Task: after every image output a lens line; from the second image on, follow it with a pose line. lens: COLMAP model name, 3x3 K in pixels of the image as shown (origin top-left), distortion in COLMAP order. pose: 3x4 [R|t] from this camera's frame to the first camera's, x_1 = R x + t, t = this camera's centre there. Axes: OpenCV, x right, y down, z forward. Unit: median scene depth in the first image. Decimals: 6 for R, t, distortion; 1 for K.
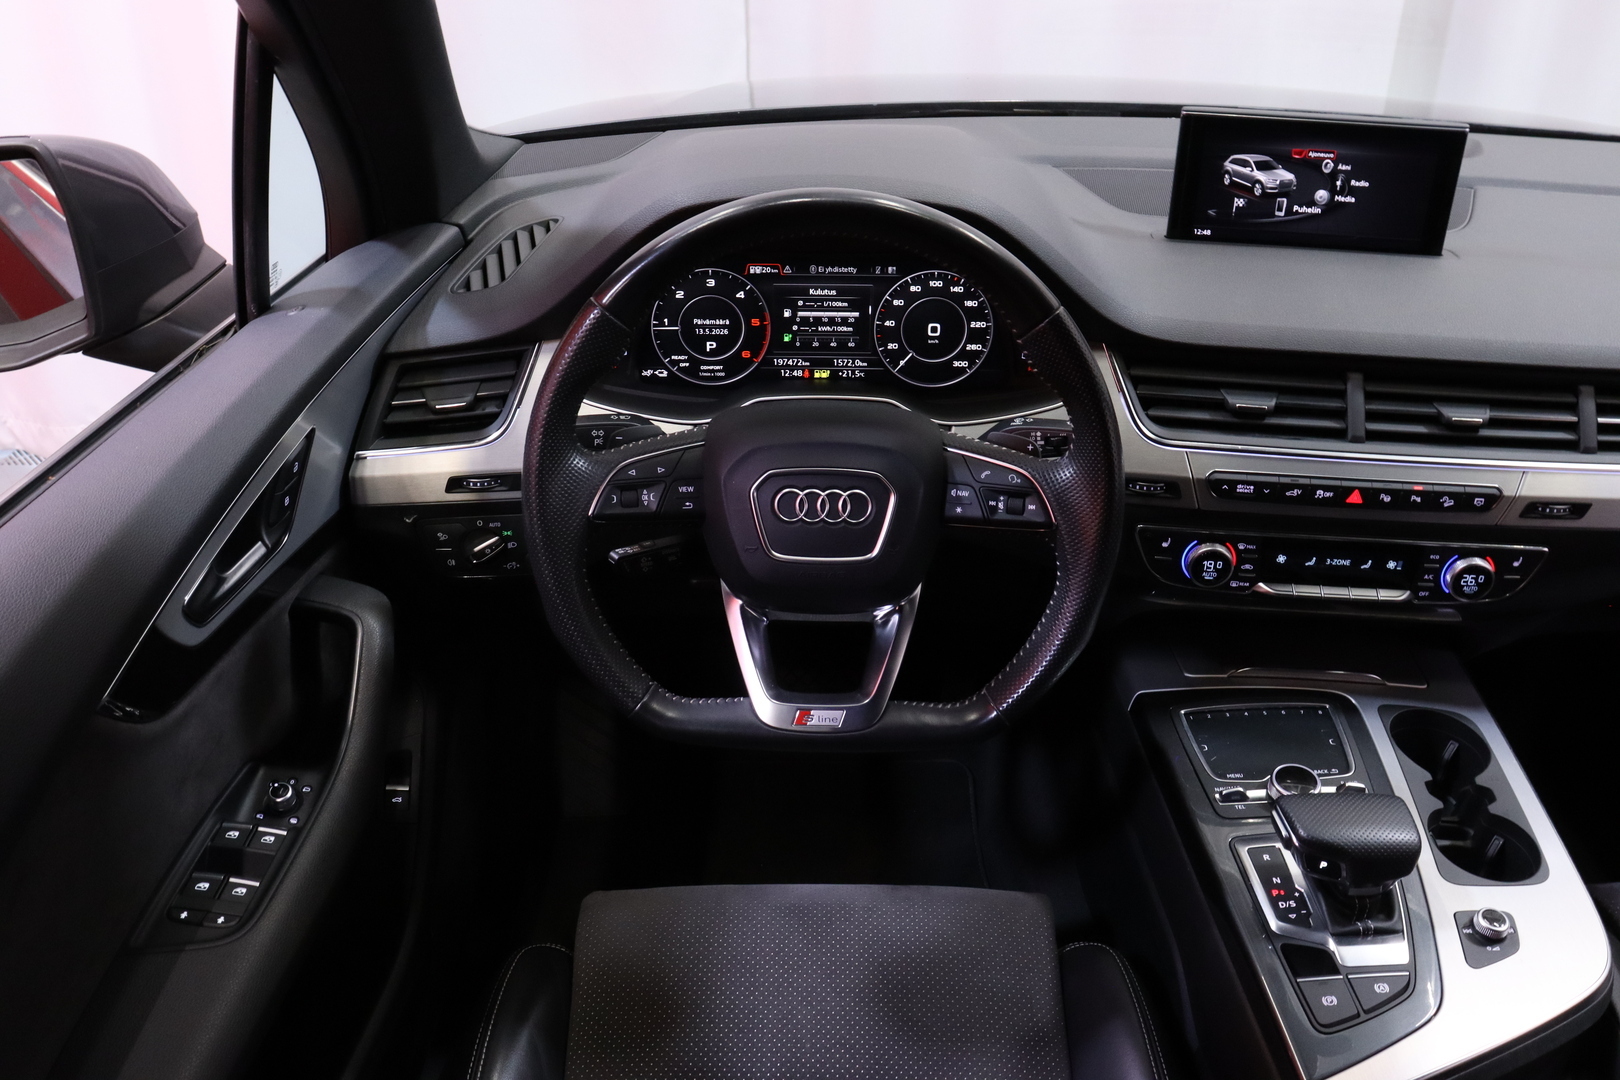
lens RADIAL K [[1305.1, 0, 805.8], [0, 1305.1, 537.1], [0, 0, 1]] dist [-0.177121, 0.132639]
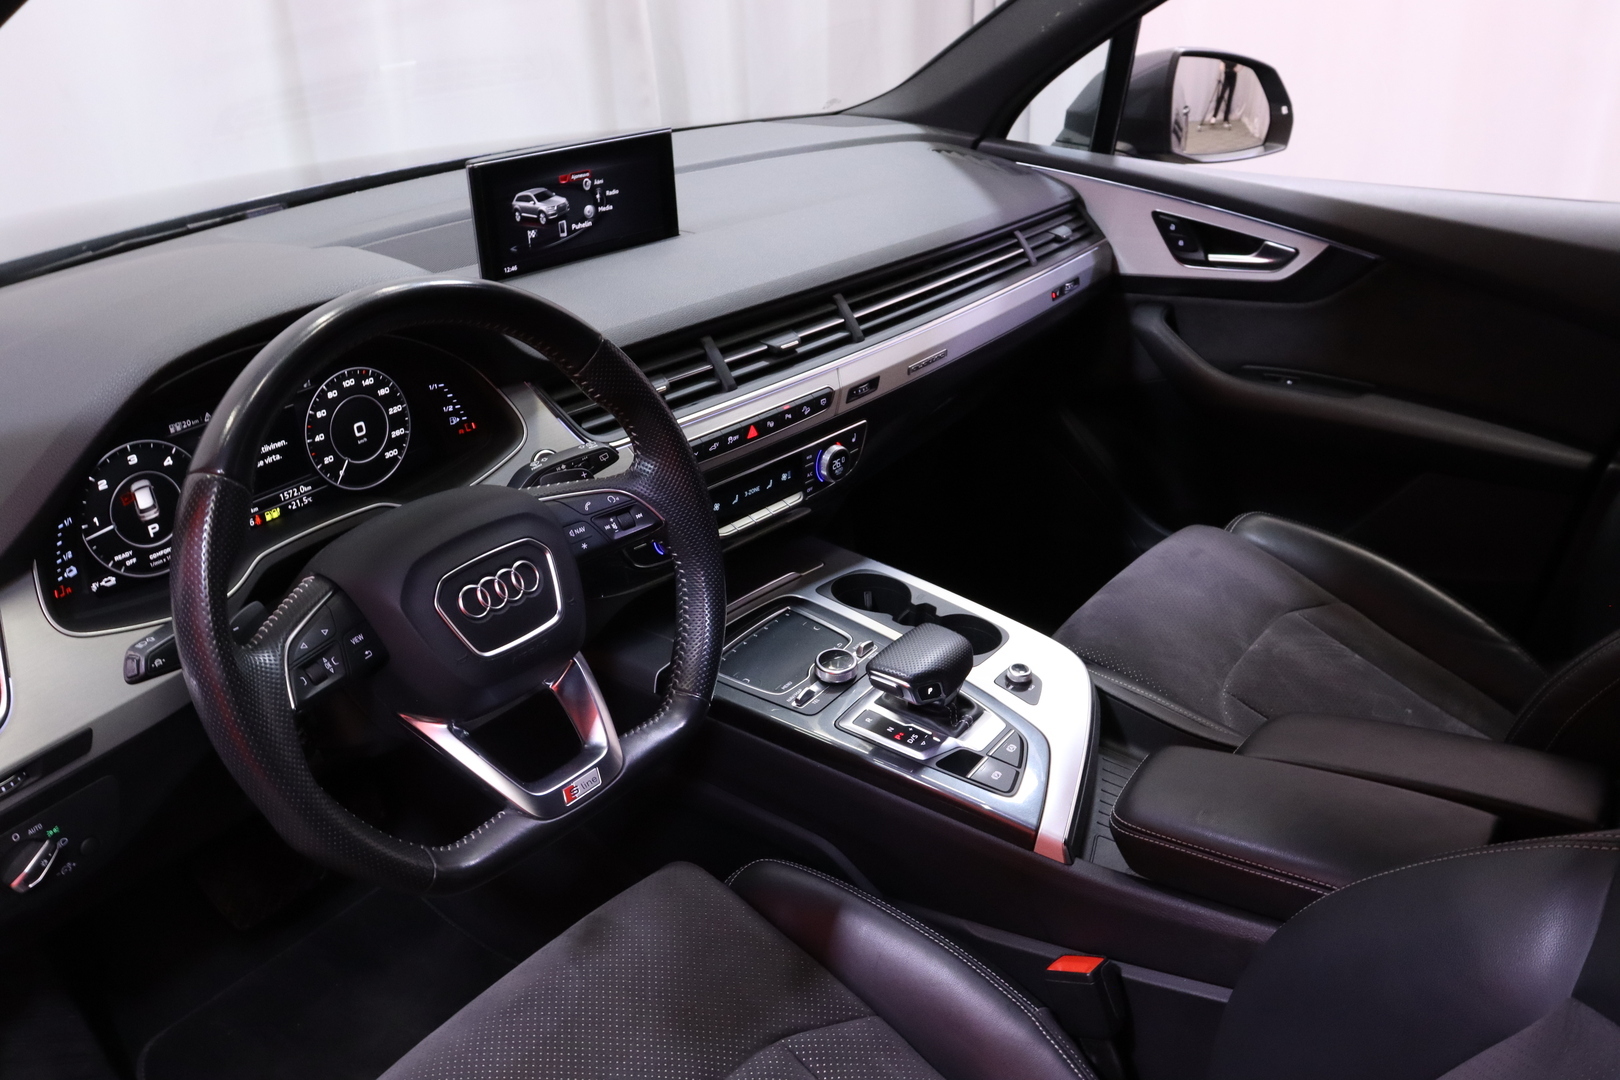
lens RADIAL K [[1305.1, 0, 803.8], [0, 1305.1, 546.0], [0, 0, 1]] dist [-0.177121, 0.132639]
pose [[0.605133, -0.374133, 0.702737, -0.415963], [0.415218, 0.901453, 0.122380, -0.061852], [-0.679270, 0.217733, 0.700845, 0.127288]]
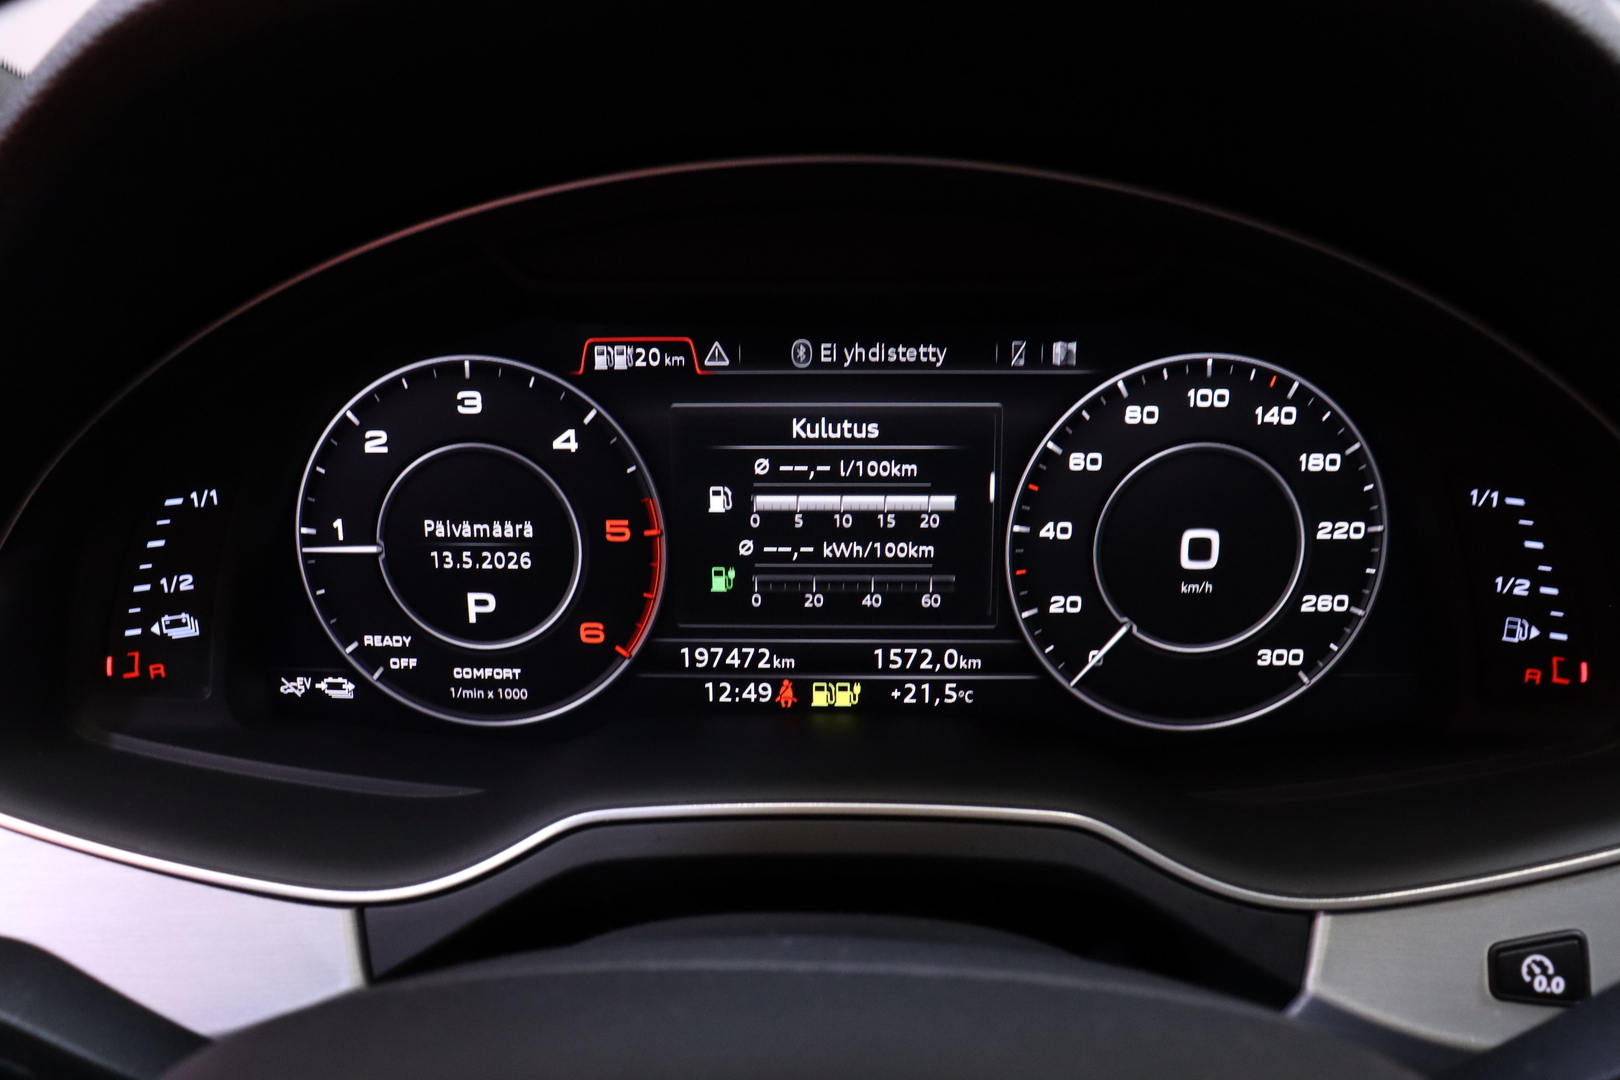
lens RADIAL K [[1305.1, 0, 811.1], [0, 1305.1, 514.8], [0, 0, 1]] dist [-0.177121, 0.132639]
pose [[0.999261, -0.006822, -0.037821, 0.019292], [-0.000028, 0.983991, -0.178218, -0.117111], [0.038431, 0.178088, 0.983264, 0.716537]]
